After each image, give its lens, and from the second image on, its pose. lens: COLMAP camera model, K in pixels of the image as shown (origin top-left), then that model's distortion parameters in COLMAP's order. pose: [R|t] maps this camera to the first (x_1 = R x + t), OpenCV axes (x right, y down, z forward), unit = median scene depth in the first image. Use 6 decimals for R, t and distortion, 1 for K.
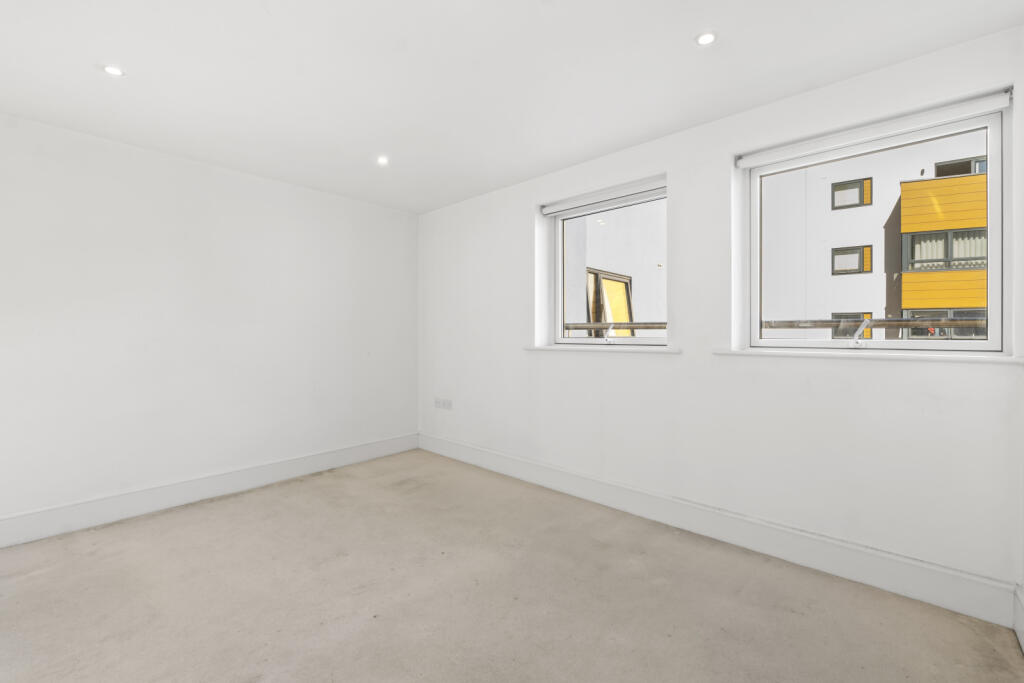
lens RADIAL K [[481.5, 0, 505.7], [0, 481.5, 340.7], [0, 0, 1]] dist [-0.000765, 0.000251]
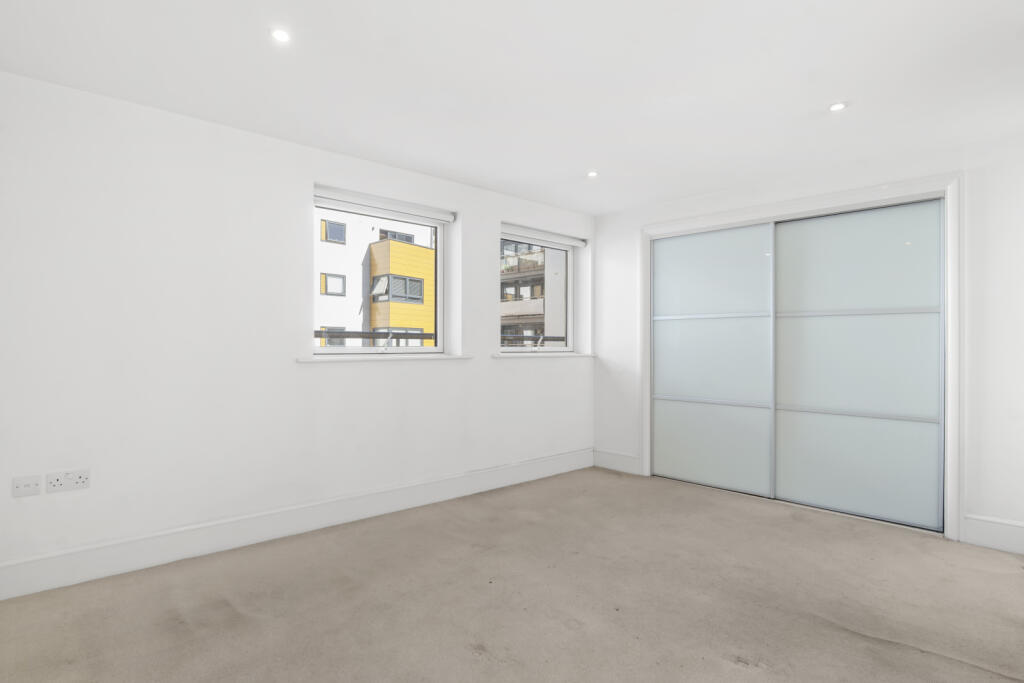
lens RADIAL K [[481.5, 0, 505.7], [0, 481.5, 340.7], [0, 0, 1]] dist [-0.000765, 0.000251]
pose [[0.091222, 0.007524, 0.995802, -0.738717], [0.007139, 0.999941, -0.008209, -0.008464], [-0.995805, 0.007858, 0.091163, 0.637048]]
